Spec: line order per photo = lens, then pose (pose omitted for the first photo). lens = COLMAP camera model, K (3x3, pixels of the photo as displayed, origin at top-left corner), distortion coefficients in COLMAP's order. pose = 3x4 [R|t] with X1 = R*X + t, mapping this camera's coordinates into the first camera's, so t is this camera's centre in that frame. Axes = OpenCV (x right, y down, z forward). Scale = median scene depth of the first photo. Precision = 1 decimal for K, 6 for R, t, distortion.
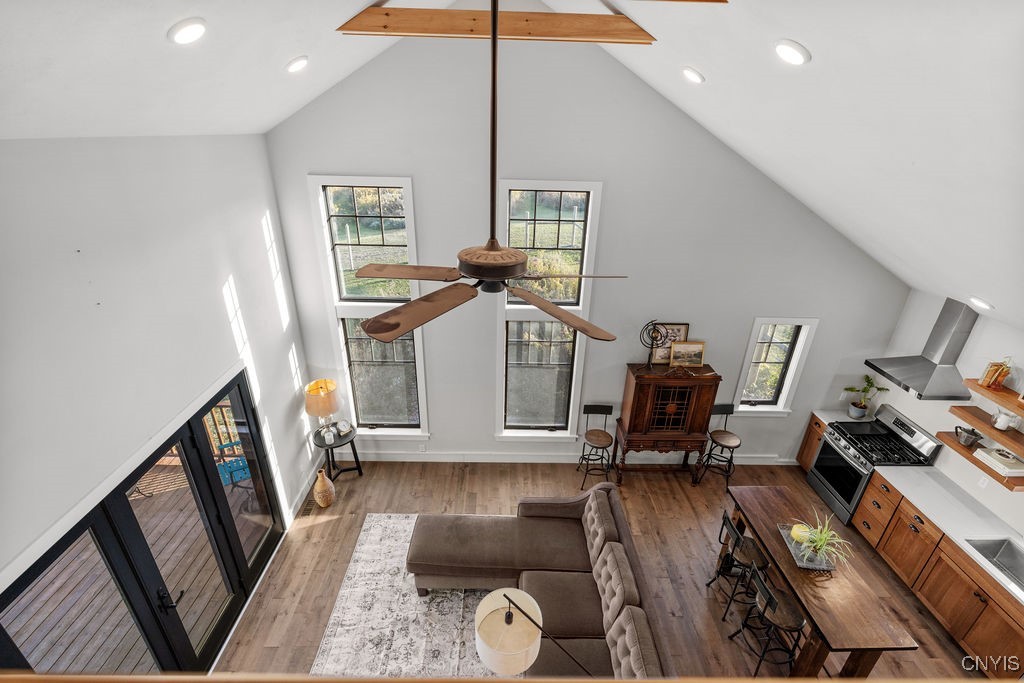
lens RADIAL K [[448.0, 0, 509.6], [0, 448.0, 324.3], [0, 0, 1]] dist [-0.001331, 0.000539]
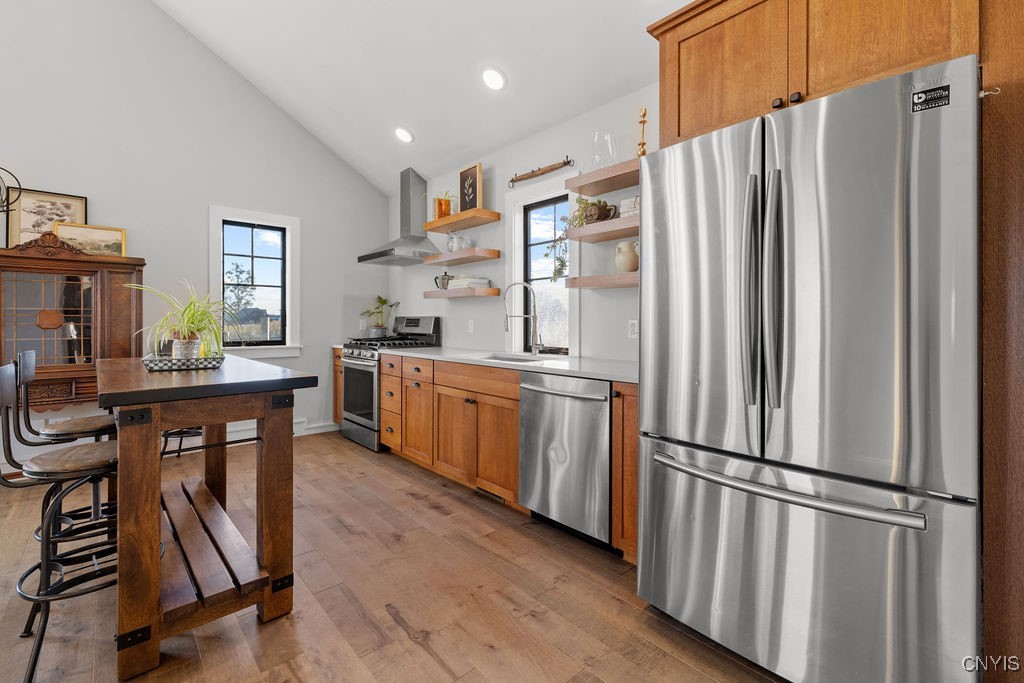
lens RADIAL K [[443.9, 0, 497.0], [0, 443.9, 320.3], [0, 0, 1]] dist [0.000908, 0.000274]
pose [[0.758460, -0.033950, 0.650834, 0.500077], [0.282116, 0.917331, -0.280918, 0.595553], [-0.587493, 0.396676, 0.705337, 0.321006]]
